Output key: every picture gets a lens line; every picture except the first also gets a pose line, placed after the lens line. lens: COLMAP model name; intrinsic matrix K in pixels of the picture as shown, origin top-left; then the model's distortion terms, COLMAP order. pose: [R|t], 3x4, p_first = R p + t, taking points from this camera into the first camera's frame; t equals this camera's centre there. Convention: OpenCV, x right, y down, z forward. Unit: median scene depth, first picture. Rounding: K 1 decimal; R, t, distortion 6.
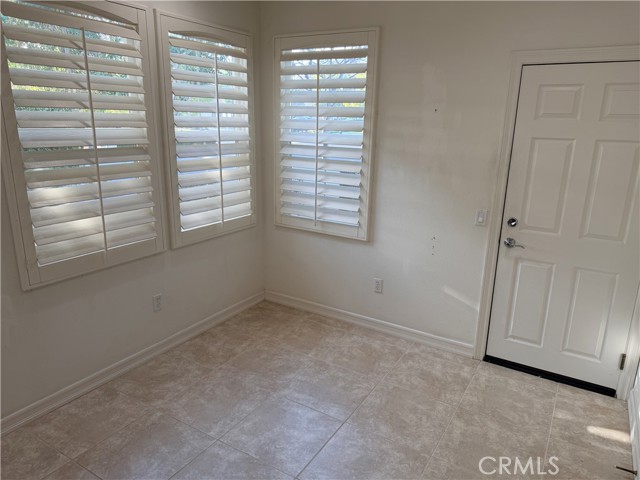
lens RADIAL K [[441.9, 0, 320.0], [0, 441.9, 240.0], [0, 0, 1]] dist [0.076258, -0.101800]
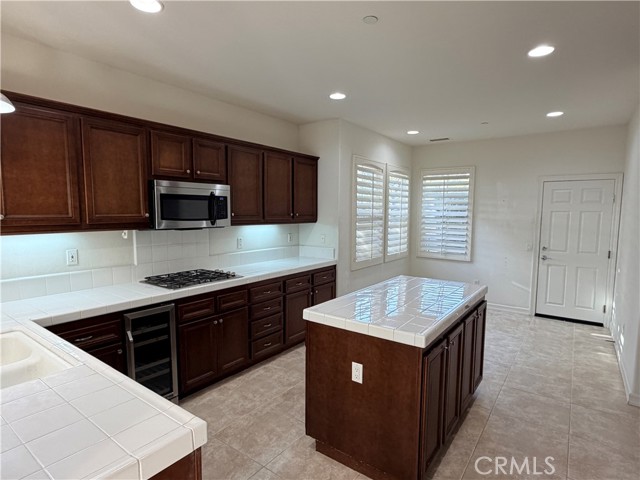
lens RADIAL K [[351.3, 0, 320.5], [0, 351.3, 243.3], [0, 0, 1]] dist [0.002830, -0.000011]
pose [[0.996790, -0.004359, -0.079945, -0.533338], [-0.009586, 0.984835, -0.173227, 0.244115], [0.079488, 0.173437, 0.981632, -0.801502]]
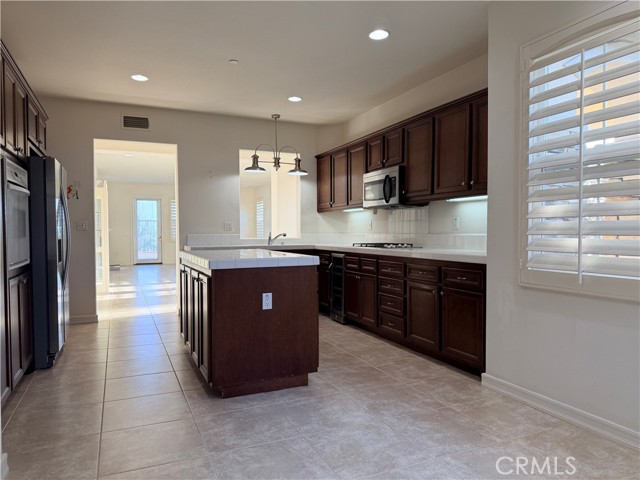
lens RADIAL K [[441.9, 0, 320.0], [0, 441.9, 240.0], [0, 0, 1]] dist [0.076258, -0.101800]
pose [[-0.560446, 0.007456, -0.828157, 0.519944], [-0.217845, 0.963419, 0.156098, -0.063202], [0.799027, 0.267894, -0.538321, 0.930291]]
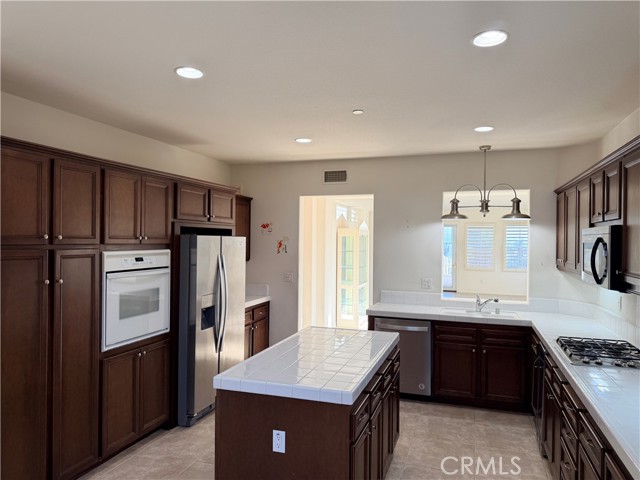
lens RADIAL K [[441.9, 0, 320.0], [0, 441.9, 240.0], [0, 0, 1]] dist [0.076258, -0.101800]
pose [[-0.972885, -0.022131, -0.230227, -0.124388], [-0.080746, 0.965280, 0.248423, -0.277553], [0.216735, 0.260277, -0.940894, 0.980482]]
